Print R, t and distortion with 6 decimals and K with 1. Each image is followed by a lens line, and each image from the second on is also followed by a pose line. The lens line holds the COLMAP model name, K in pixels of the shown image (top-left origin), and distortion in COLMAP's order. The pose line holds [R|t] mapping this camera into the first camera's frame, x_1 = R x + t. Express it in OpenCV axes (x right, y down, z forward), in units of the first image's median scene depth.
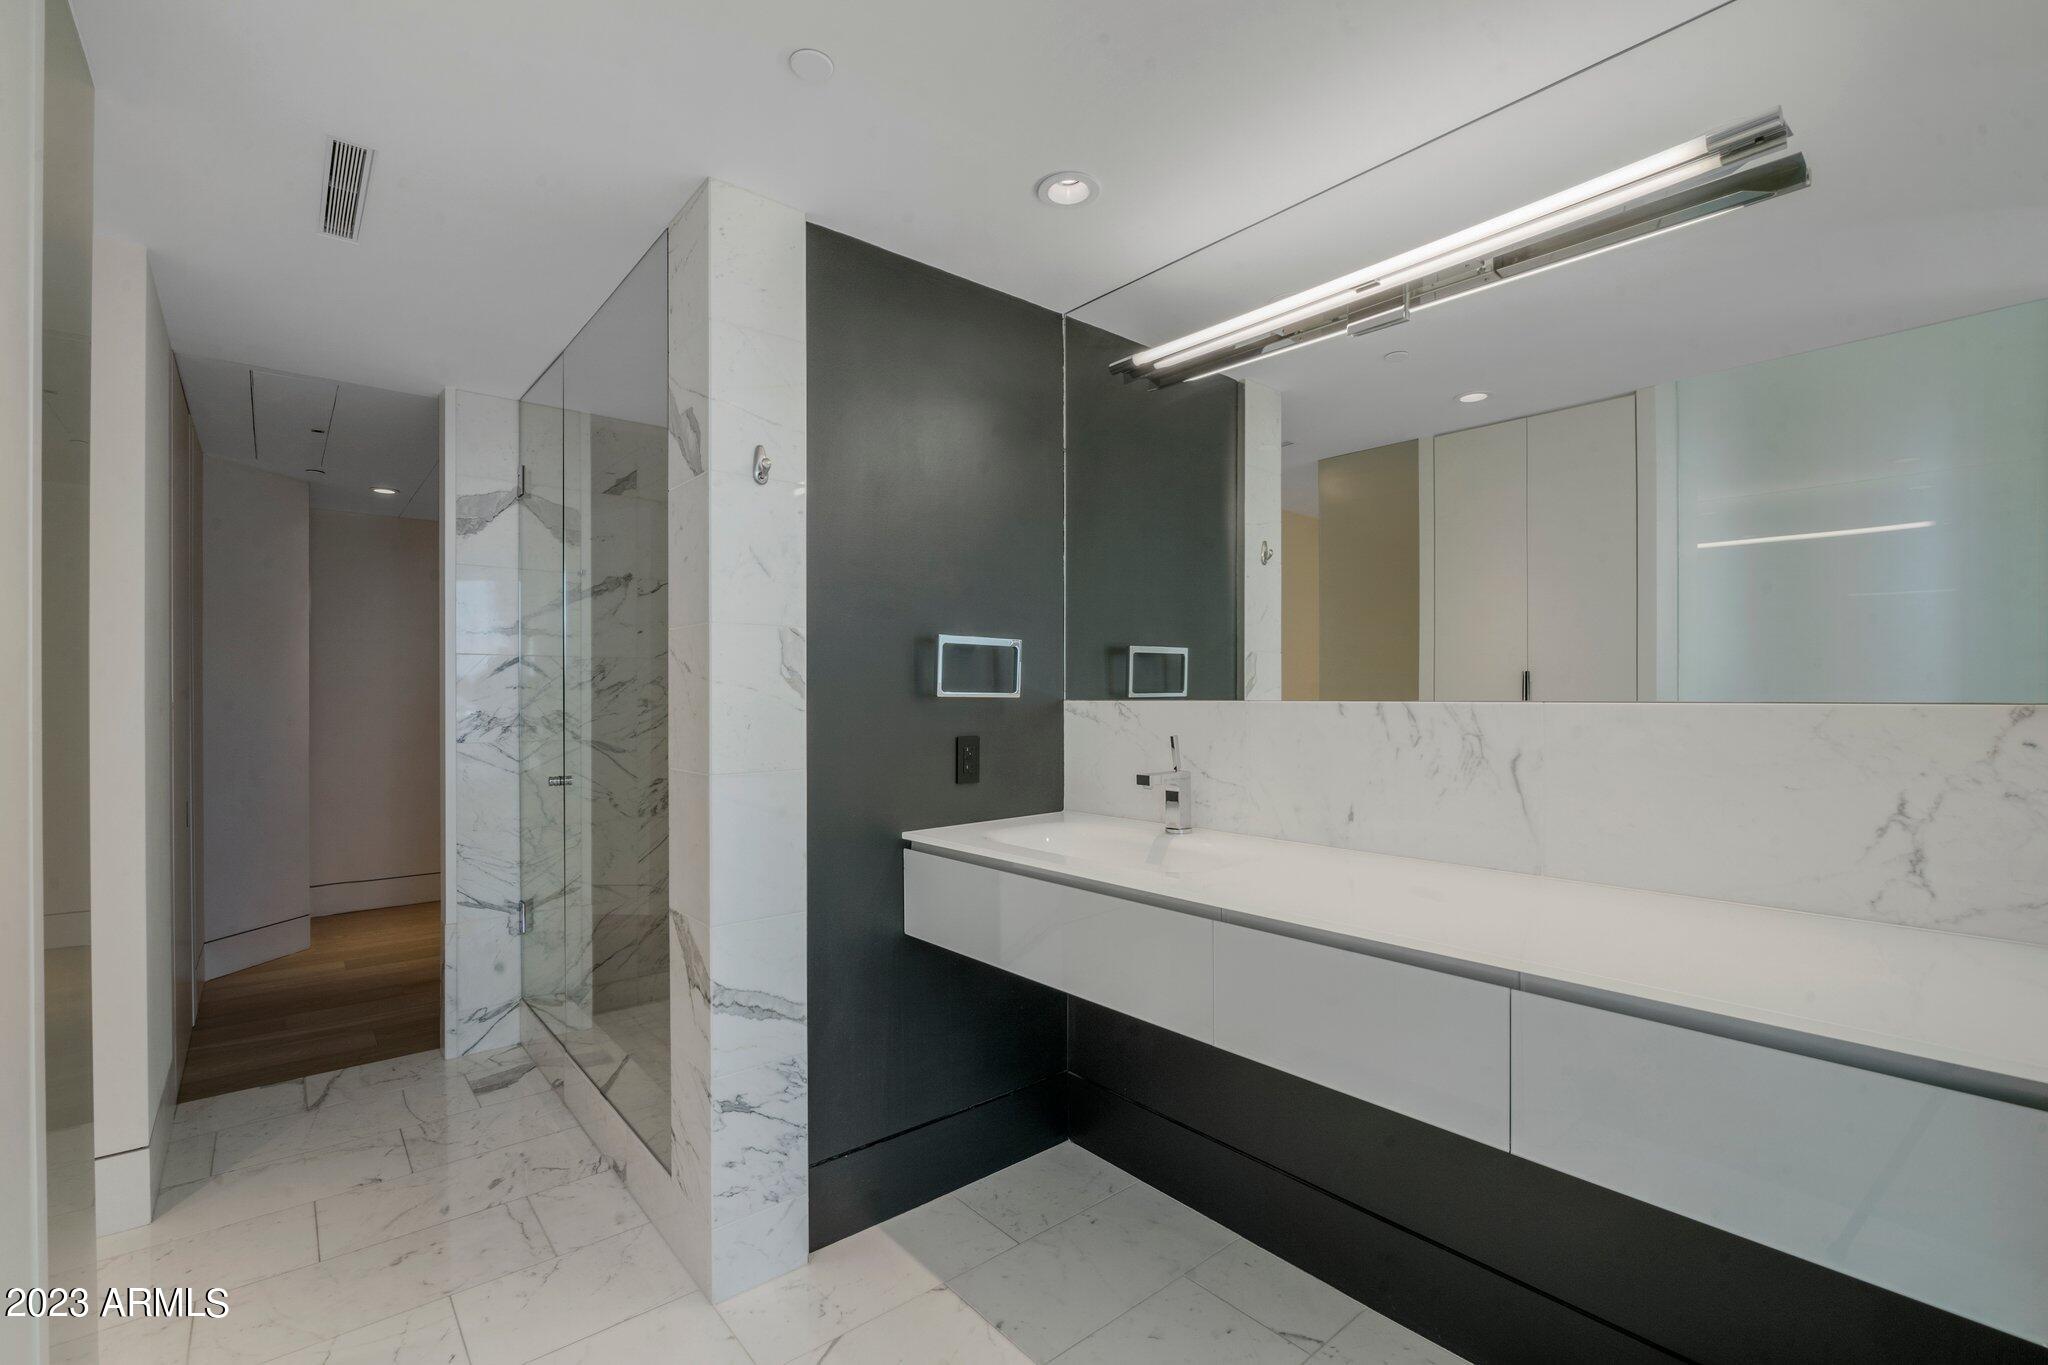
lens RADIAL K [[882.5, 0, 1023.4], [0, 882.5, 685.9], [0, 0, 1]] dist [-0.020016, -0.003192]
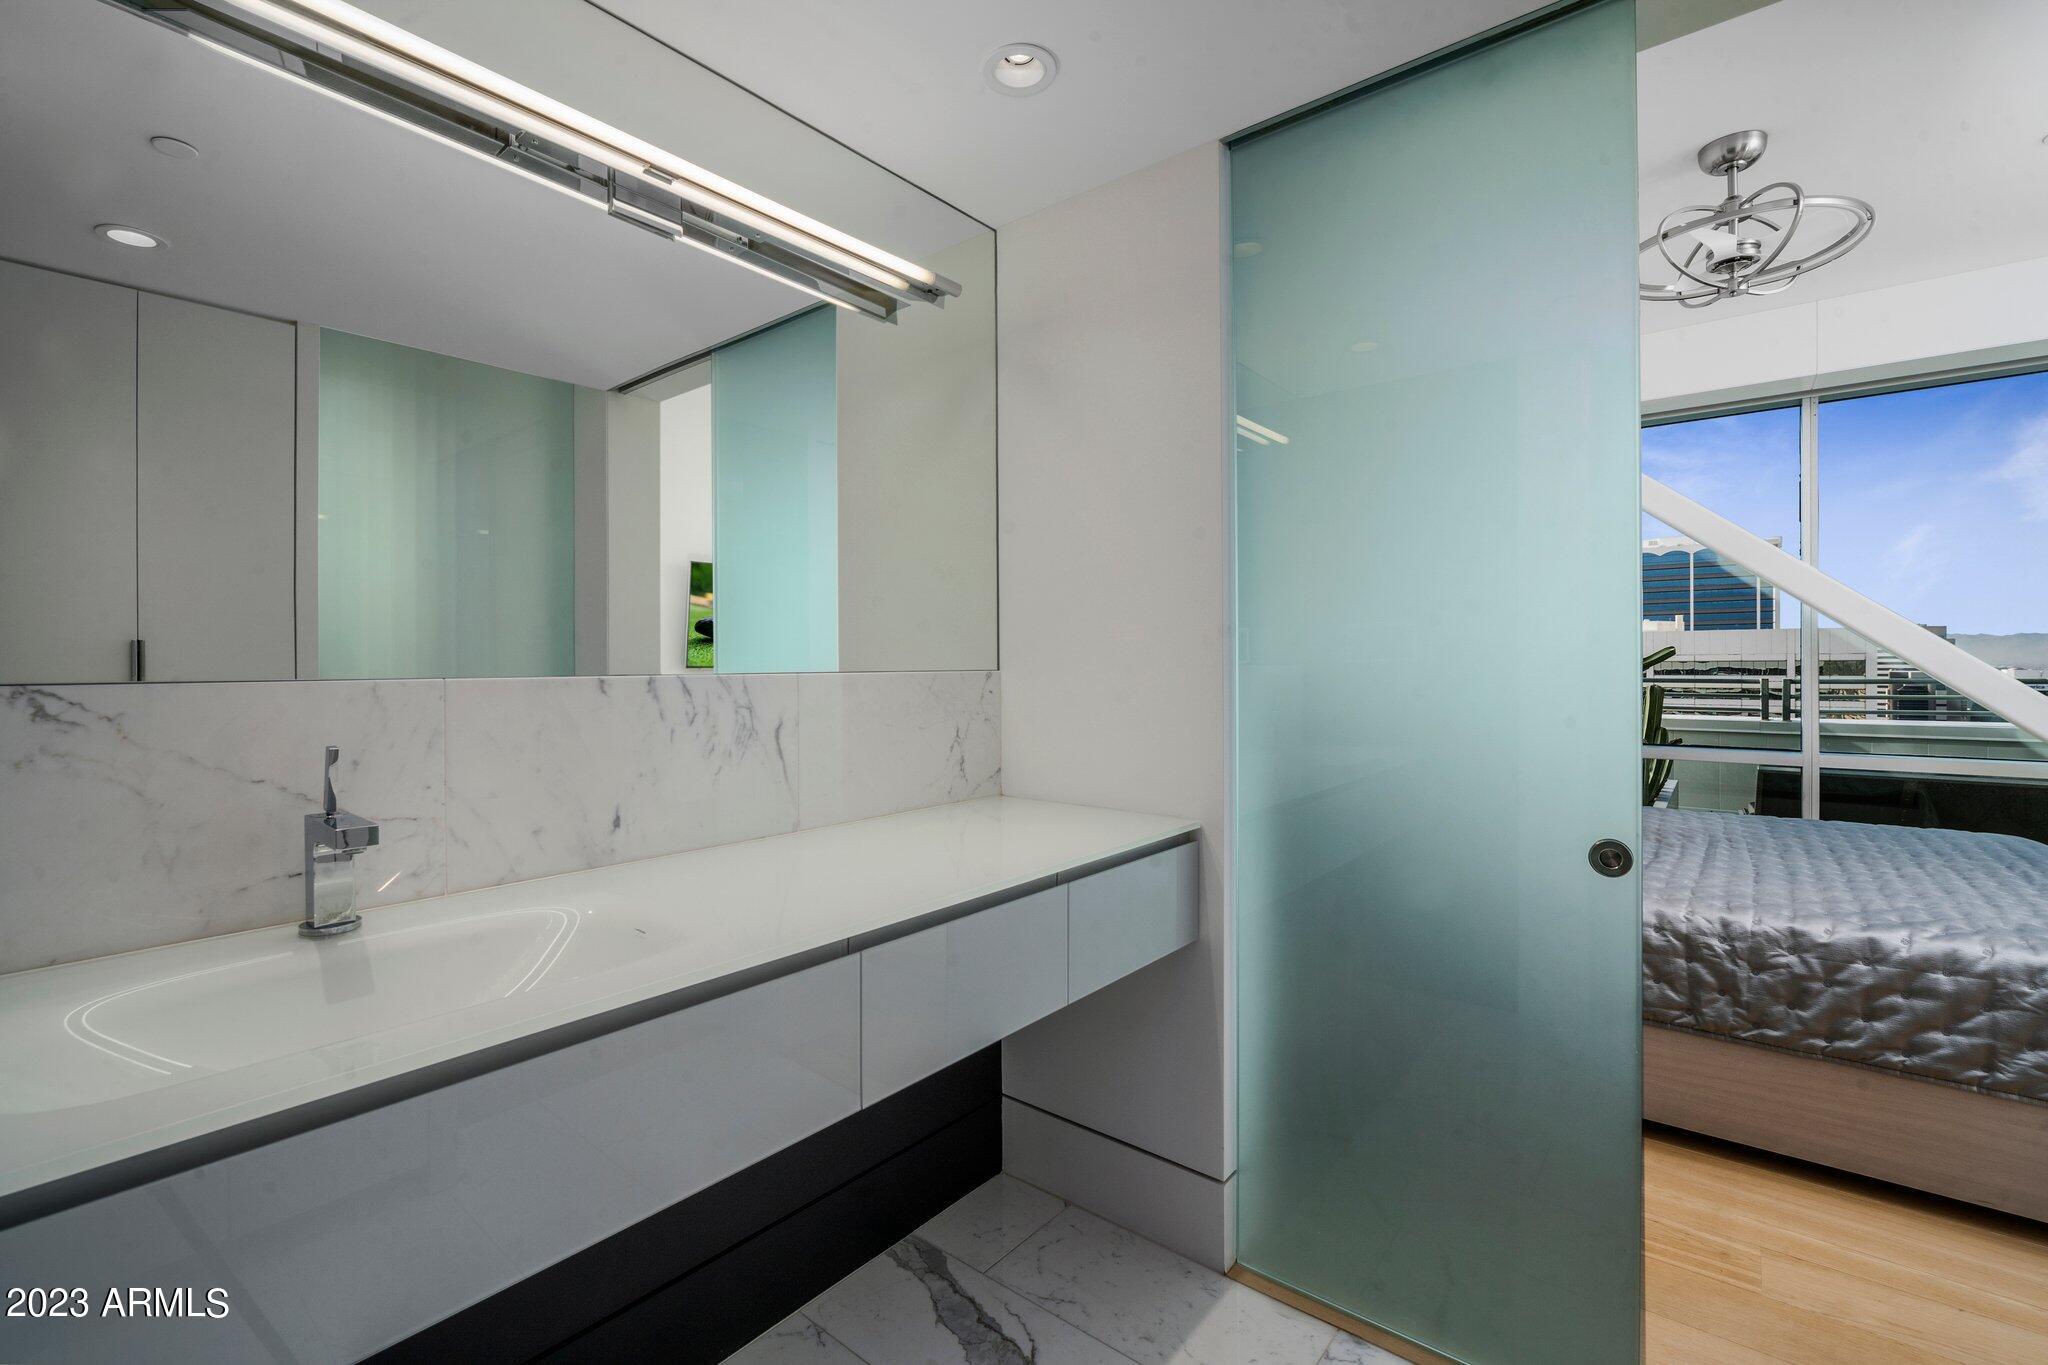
lens RADIAL K [[882.5, 0, 1022.8], [0, 882.5, 672.8], [0, 0, 1]] dist [-0.020016, -0.003192]
pose [[-0.182213, 0.000328, 0.983259, -0.516899], [0.002581, 0.999997, 0.000145, 0.017343], [-0.983256, 0.002564, -0.182213, 0.872175]]
